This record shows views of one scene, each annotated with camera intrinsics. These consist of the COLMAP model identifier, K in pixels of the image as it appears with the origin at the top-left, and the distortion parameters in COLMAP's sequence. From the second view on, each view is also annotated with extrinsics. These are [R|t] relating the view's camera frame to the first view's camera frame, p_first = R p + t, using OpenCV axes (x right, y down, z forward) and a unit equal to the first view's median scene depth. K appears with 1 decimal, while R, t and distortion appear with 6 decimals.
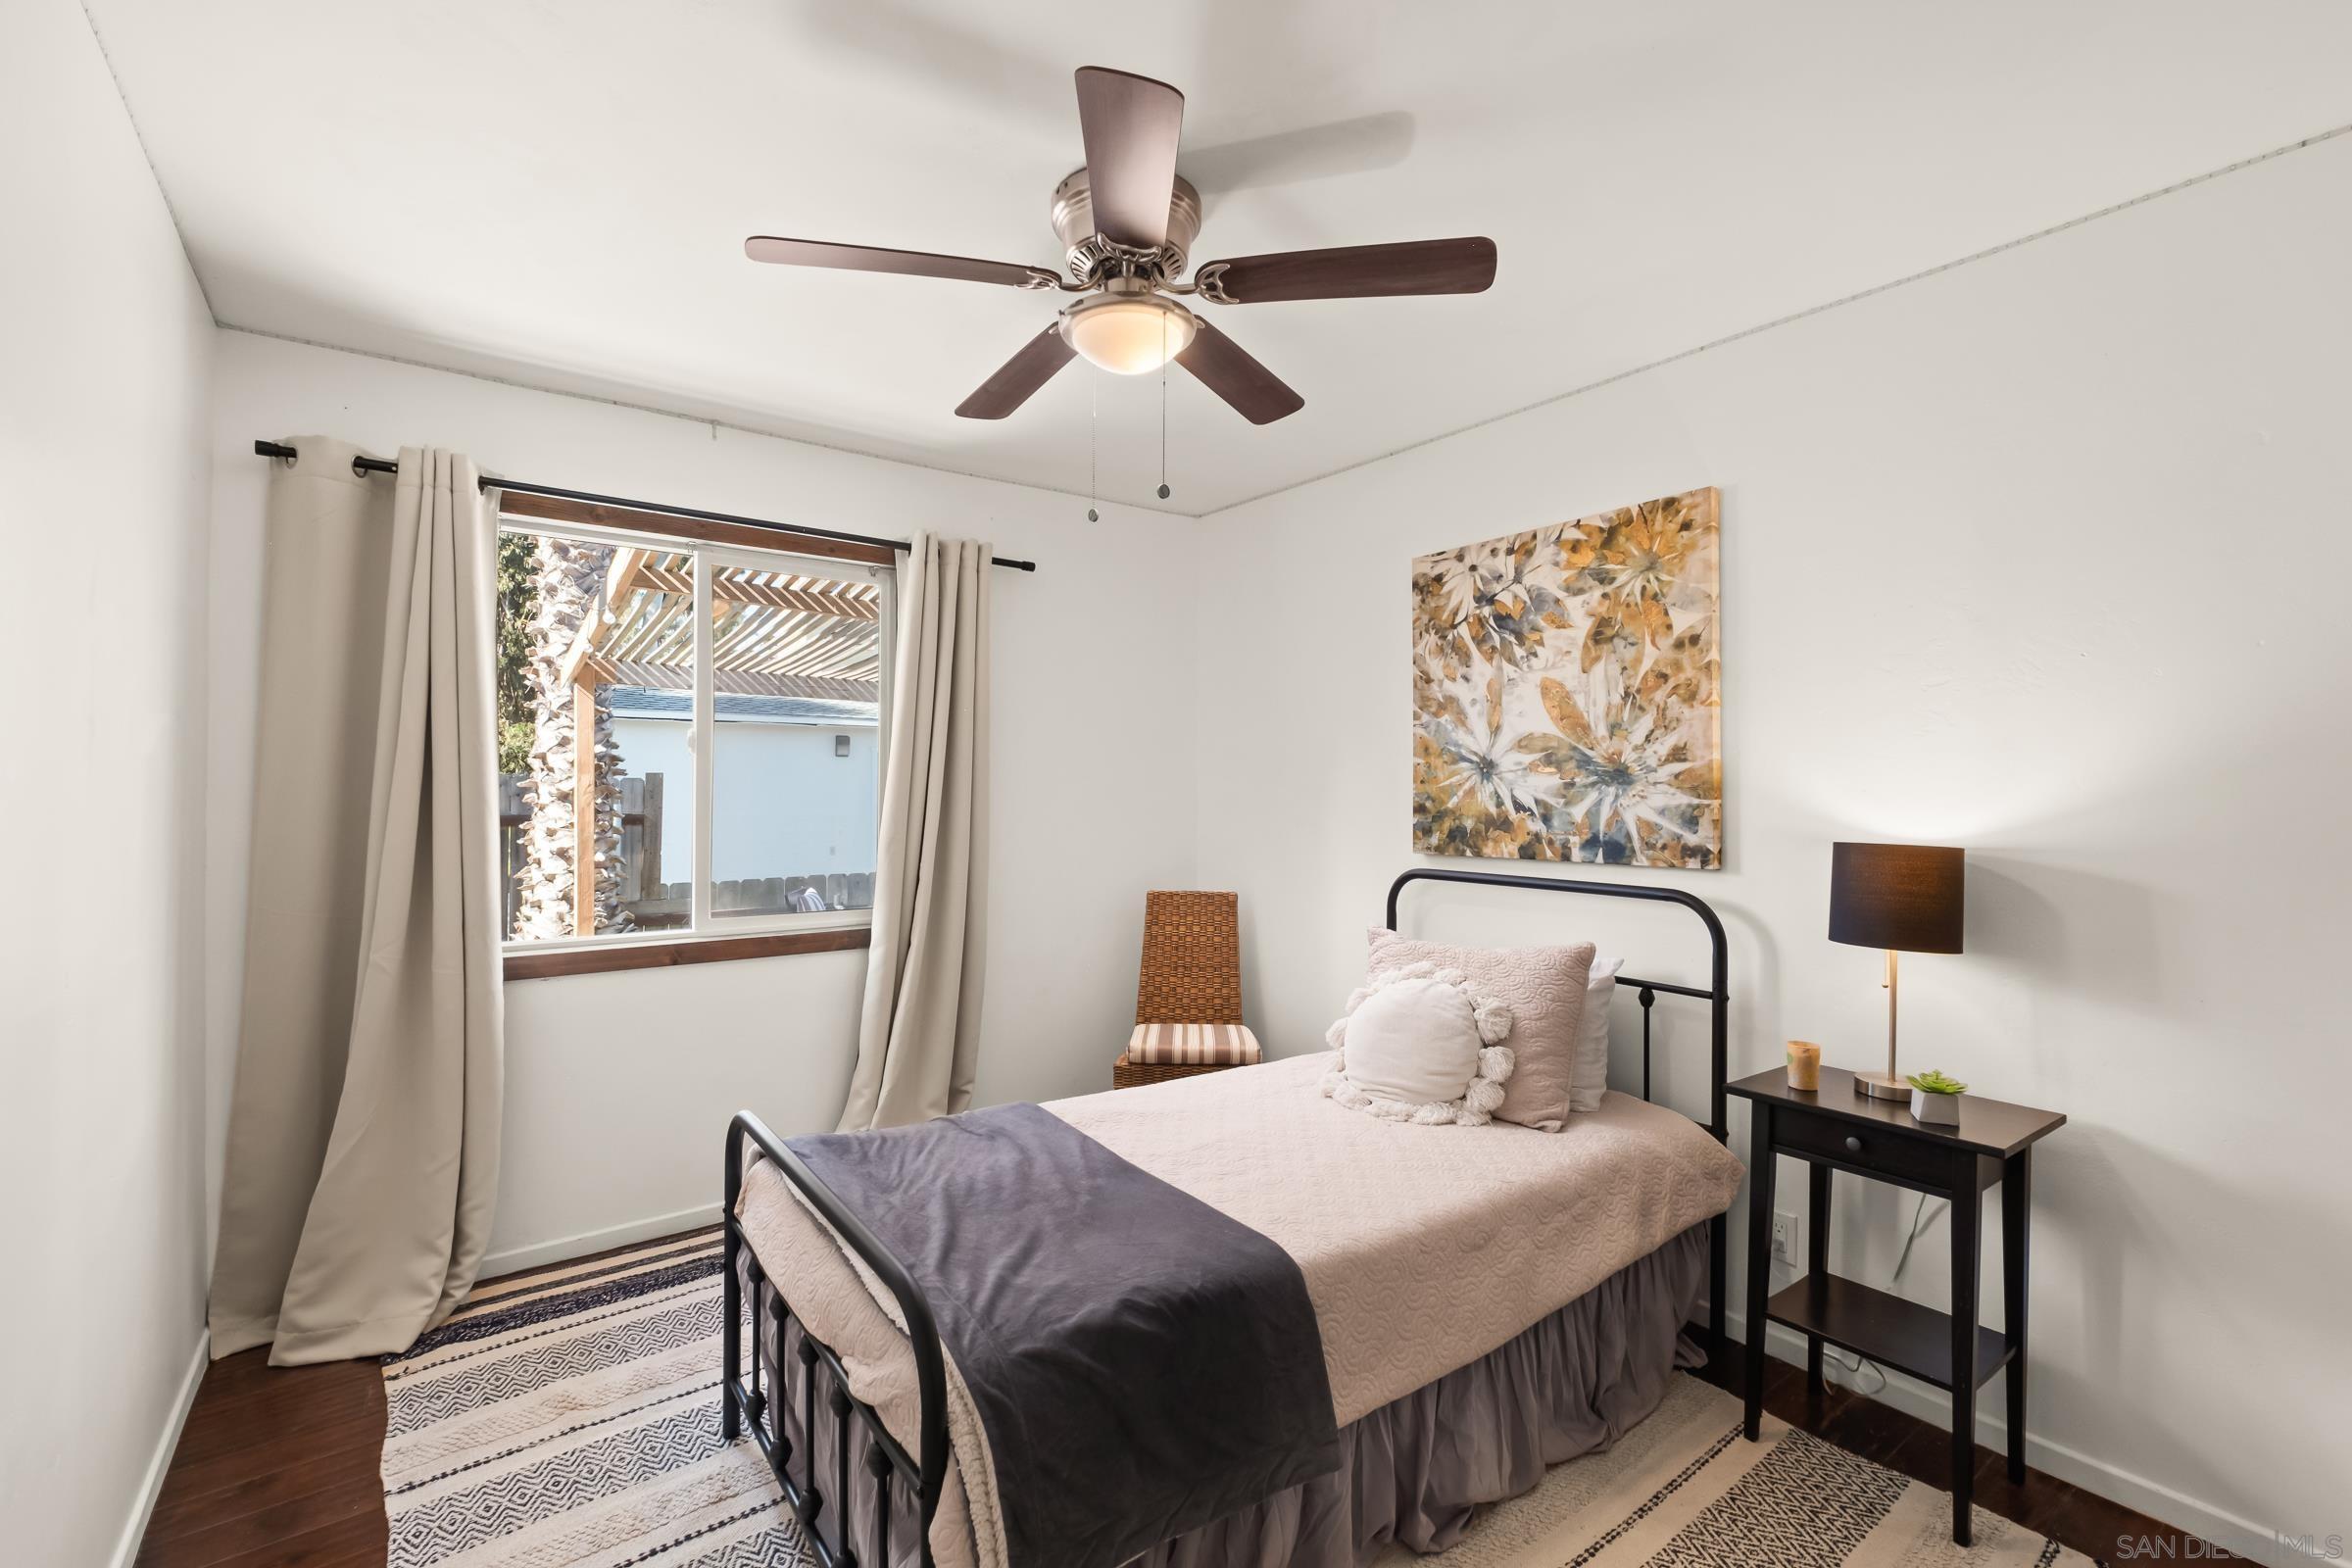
lens RADIAL K [[997.9, 0, 1183.3], [0, 997.9, 784.8], [0, 0, 1]] dist [-0.000999, -0.000121]
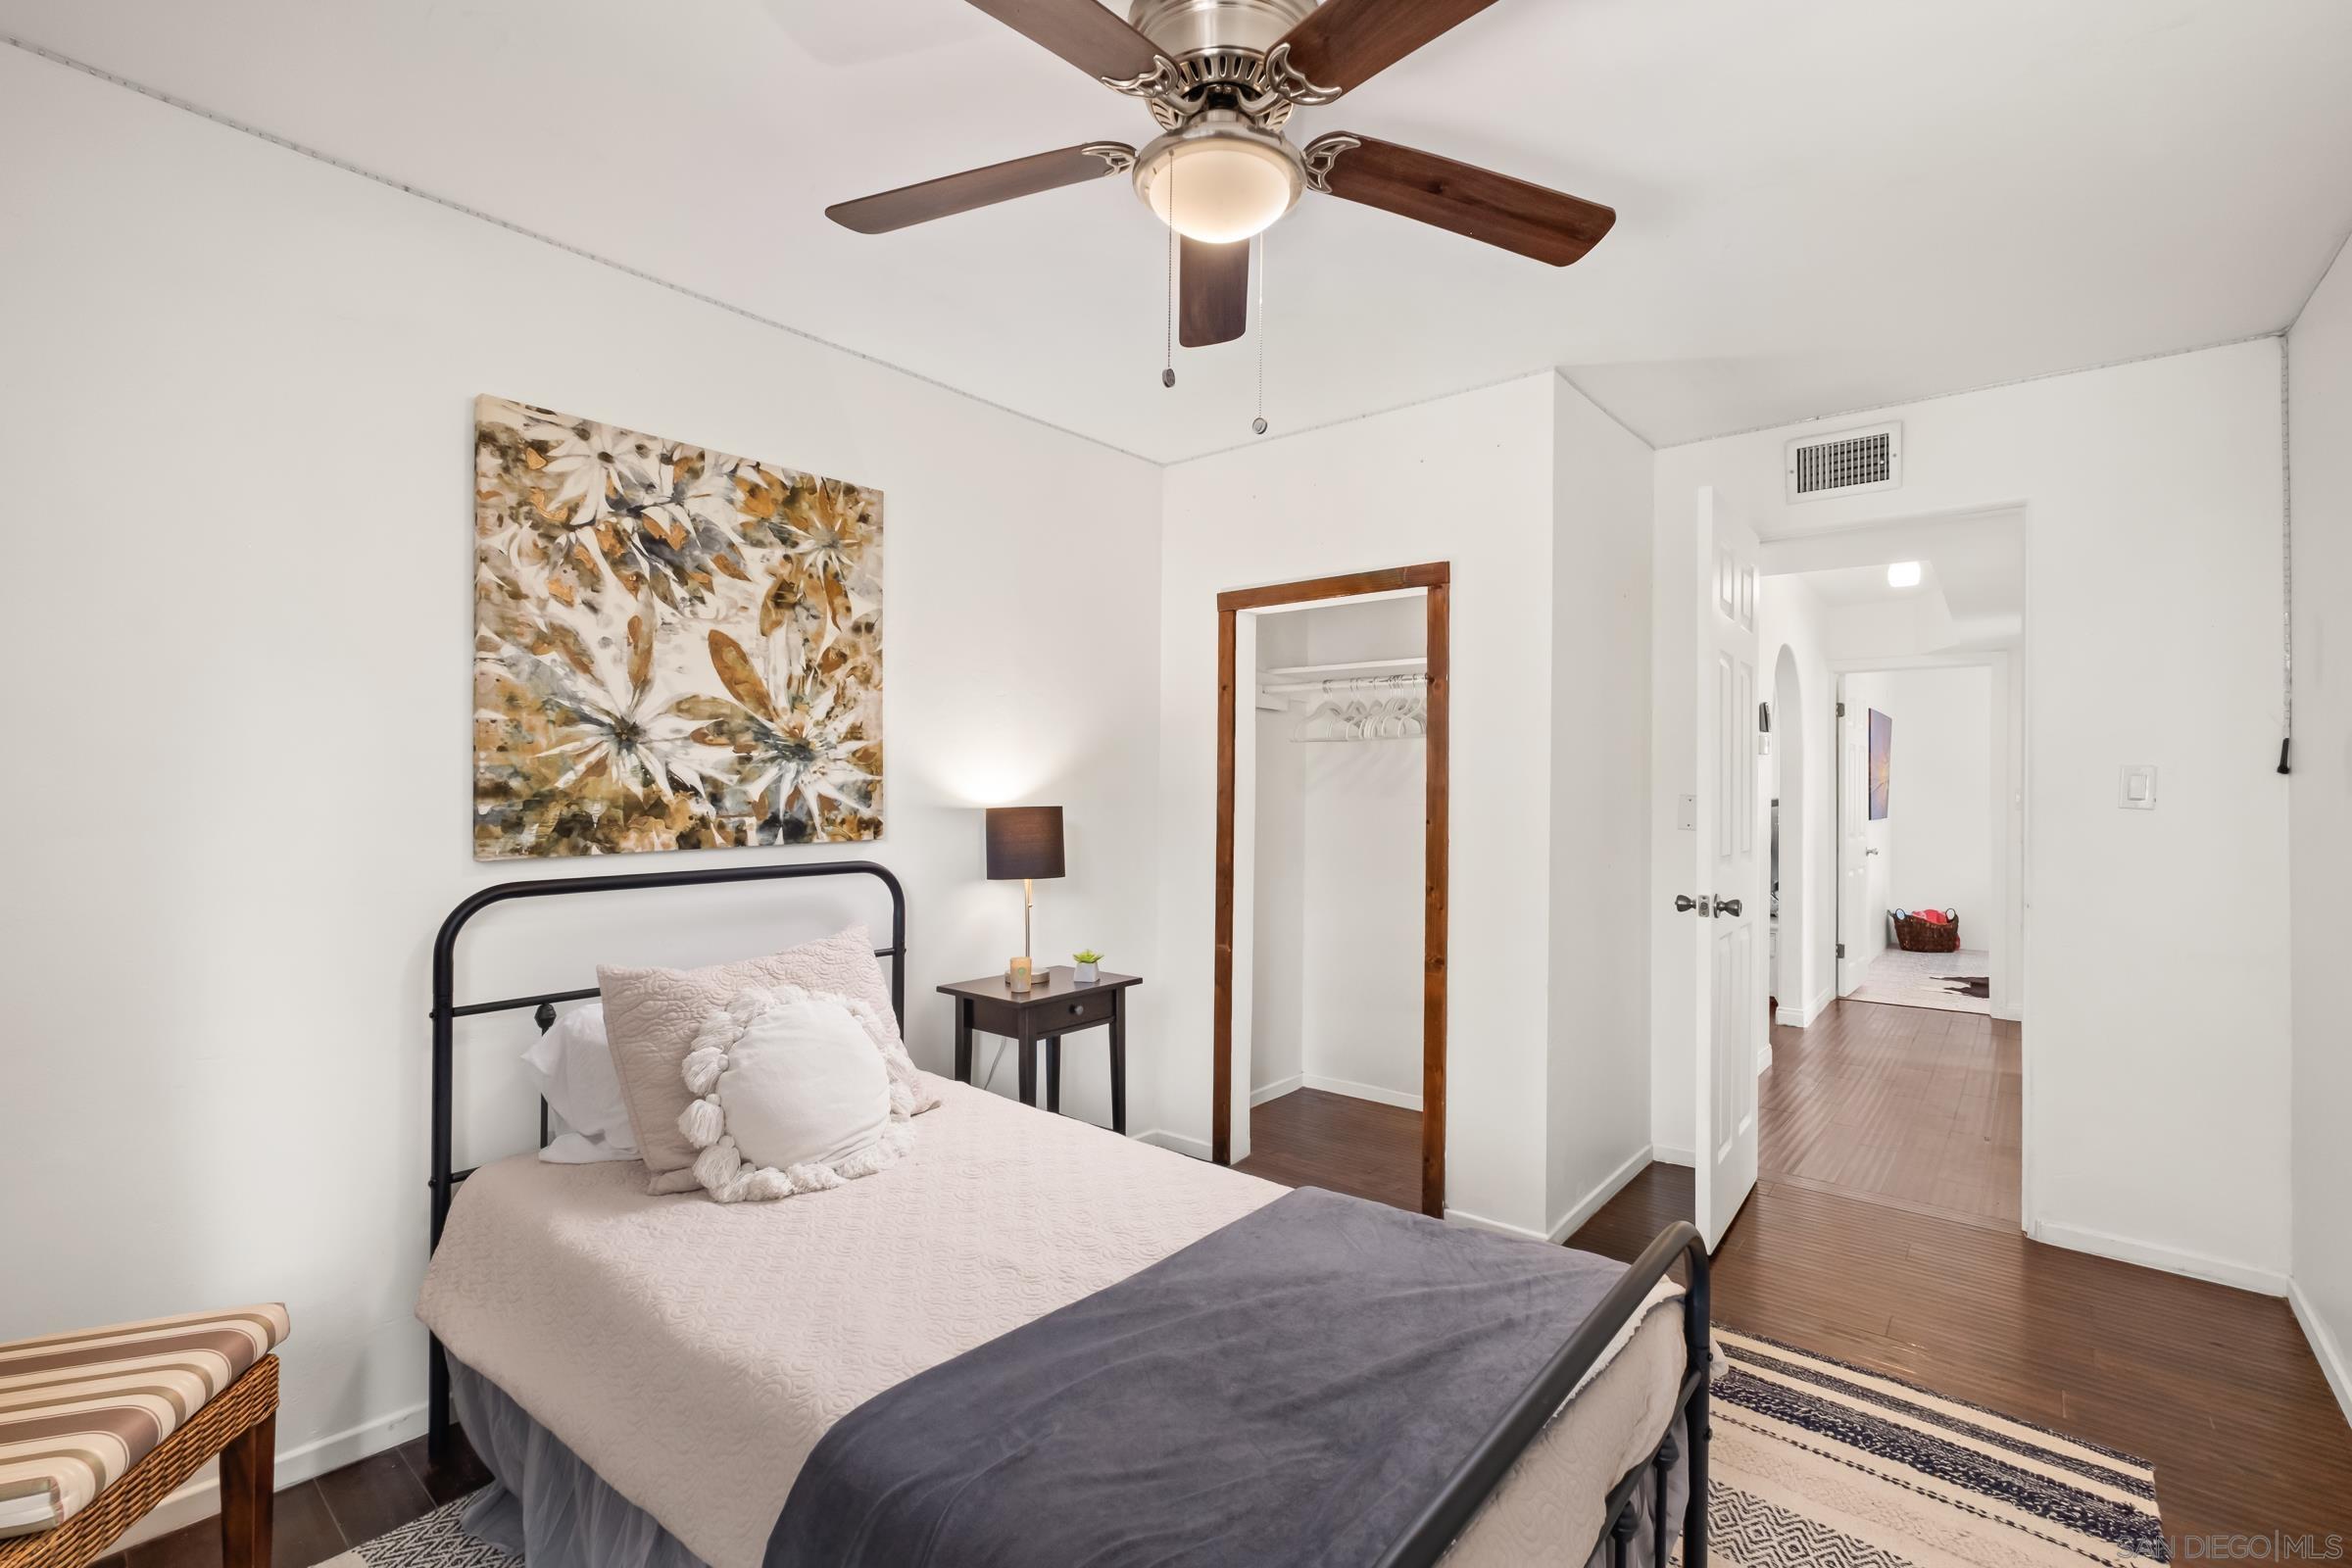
lens RADIAL K [[1034.3, 0, 1169.1], [0, 1034.3, 782.4], [0, 0, 1]] dist [0.000680, -0.005297]
pose [[-0.215477, -0.008854, 0.976469, -0.577995], [-0.015393, 0.999865, 0.005669, 0.009486], [-0.976388, -0.013809, -0.215584, 0.821407]]
